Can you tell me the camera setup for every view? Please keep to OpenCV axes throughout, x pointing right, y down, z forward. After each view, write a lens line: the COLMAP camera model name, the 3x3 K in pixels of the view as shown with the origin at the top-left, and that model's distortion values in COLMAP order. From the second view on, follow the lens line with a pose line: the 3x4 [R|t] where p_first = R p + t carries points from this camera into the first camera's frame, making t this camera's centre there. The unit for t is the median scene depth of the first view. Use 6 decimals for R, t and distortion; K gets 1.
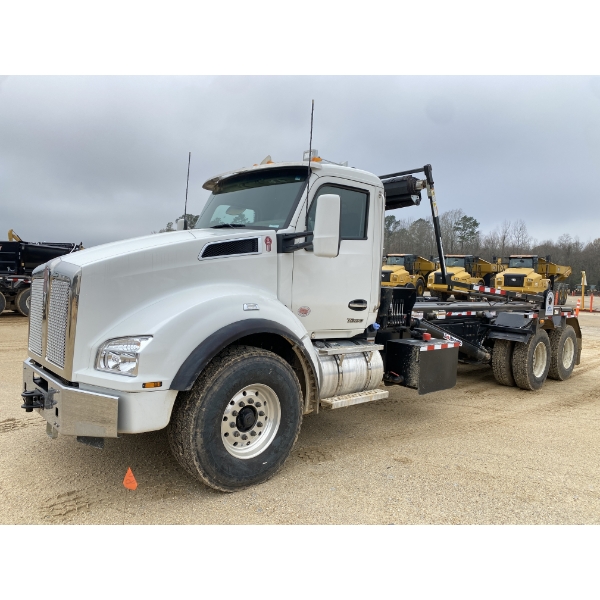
lens RADIAL K [[479.4, 0, 298.7], [0, 479.4, 294.8], [0, 0, 1]] dist [0.055433, -0.008384]
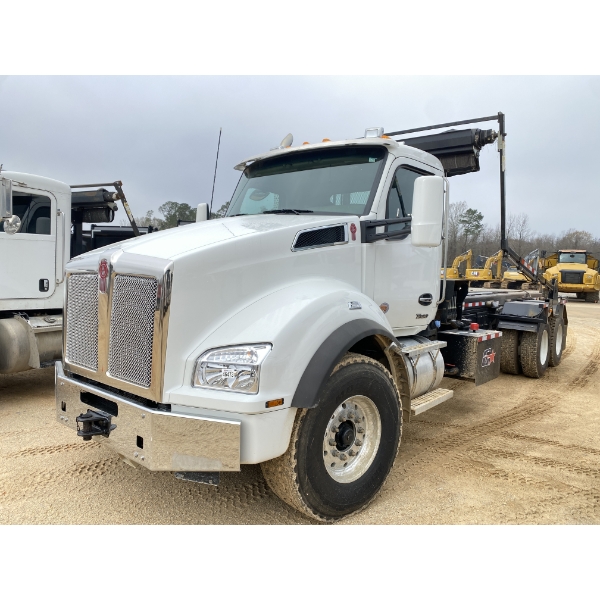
lens RADIAL K [[479.4, 0, 294.5], [0, 479.4, 295.7], [0, 0, 1]] dist [0.055433, -0.008384]
pose [[0.986658, -0.021388, 0.161397, -0.311262], [0.018337, 0.999624, 0.020375, -0.009800], [-0.161772, -0.017144, 0.986679, 0.149349]]
